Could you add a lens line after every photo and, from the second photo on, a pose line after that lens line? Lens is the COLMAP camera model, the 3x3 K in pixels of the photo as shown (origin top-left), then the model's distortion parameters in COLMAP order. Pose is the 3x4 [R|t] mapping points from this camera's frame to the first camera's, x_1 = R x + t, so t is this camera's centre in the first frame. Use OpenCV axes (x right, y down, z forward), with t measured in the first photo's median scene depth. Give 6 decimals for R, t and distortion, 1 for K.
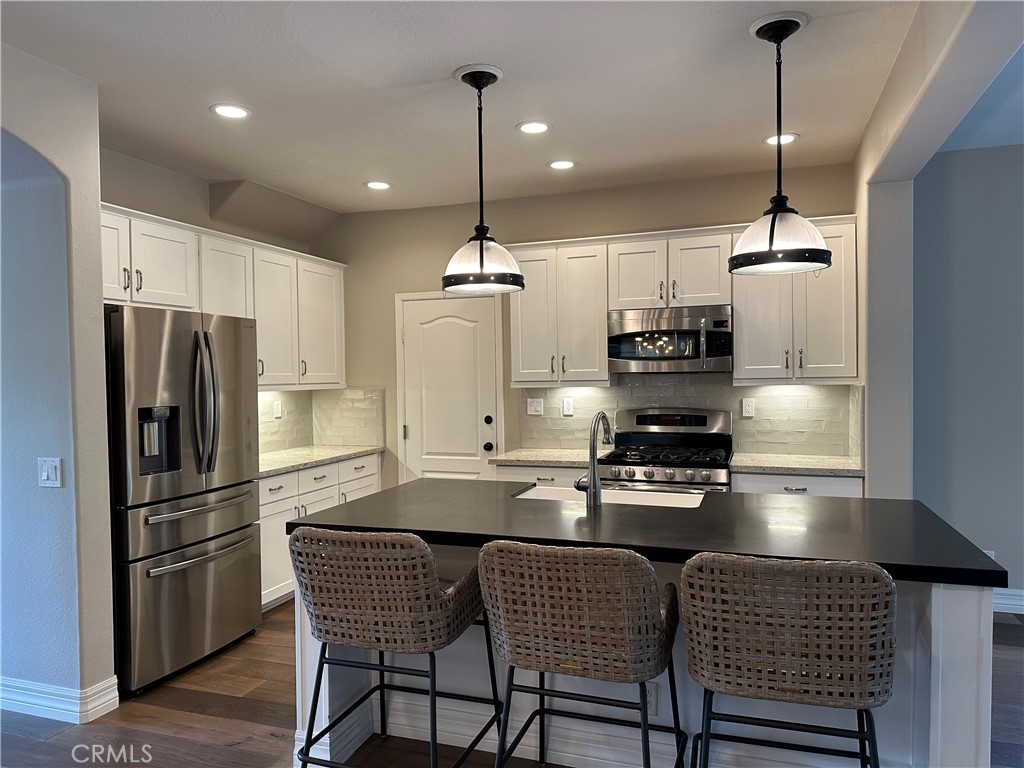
lens RADIAL K [[726.7, 0, 512.0], [0, 726.7, 384.0], [0, 0, 1]] dist [0.048490, -0.003078]
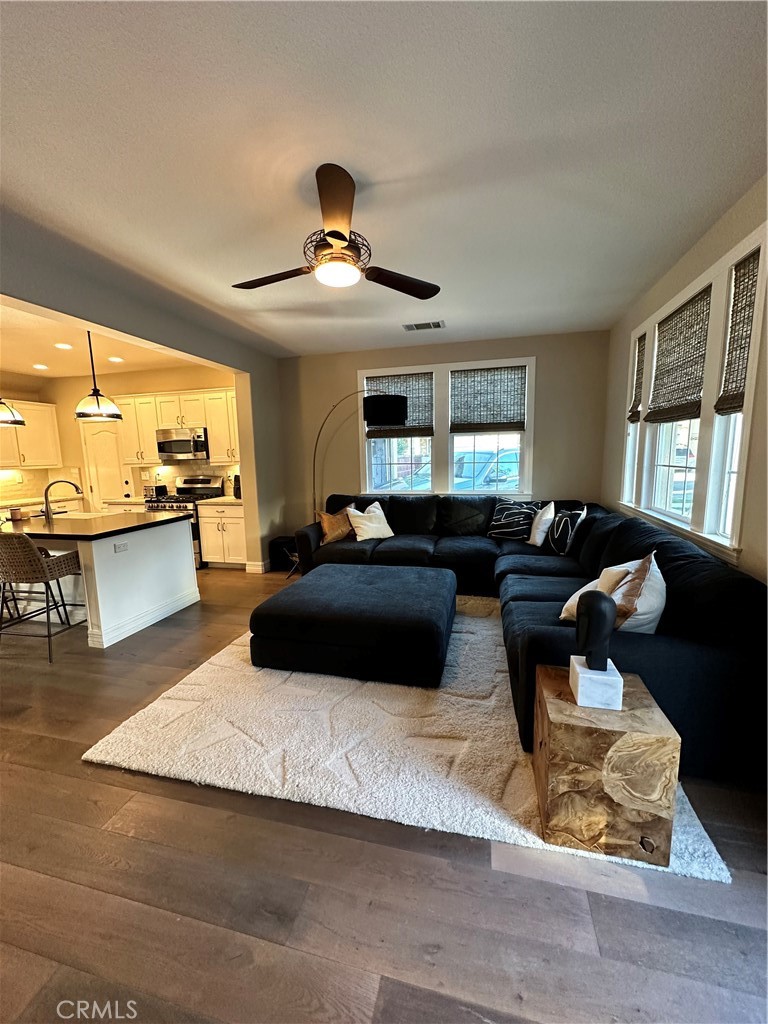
lens RADIAL K [[409.5, 0, 387.3], [0, 409.5, 516.1], [0, 0, 1]] dist [-0.002077, -0.000122]
pose [[0.996585, -0.020520, 0.079984, 0.792378], [0.009550, 0.990772, 0.135203, -0.008164], [-0.082020, -0.133978, 0.987584, -0.293672]]
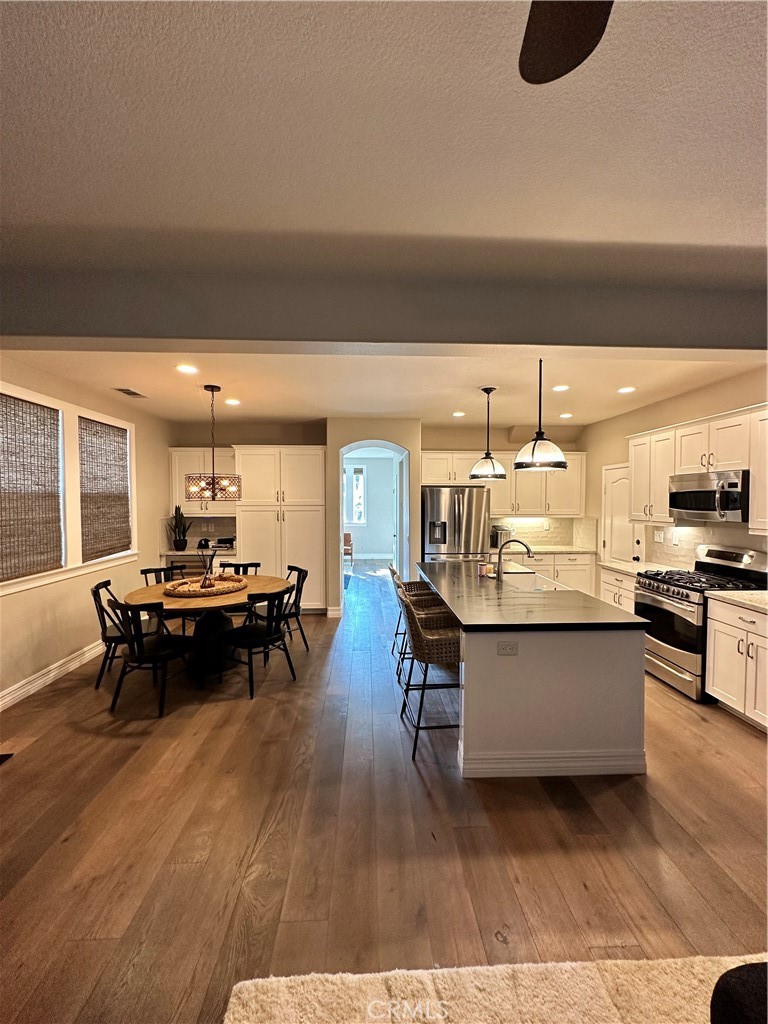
lens RADIAL K [[411.9, 0, 384.0], [0, 411.9, 512.0], [0, 0, 1]] dist [0.001420, 0.000119]
pose [[0.361935, 0.041904, -0.931261, 0.799946], [-0.019290, 0.999112, 0.037460, -0.053983], [0.932004, 0.004406, 0.362422, 0.171875]]
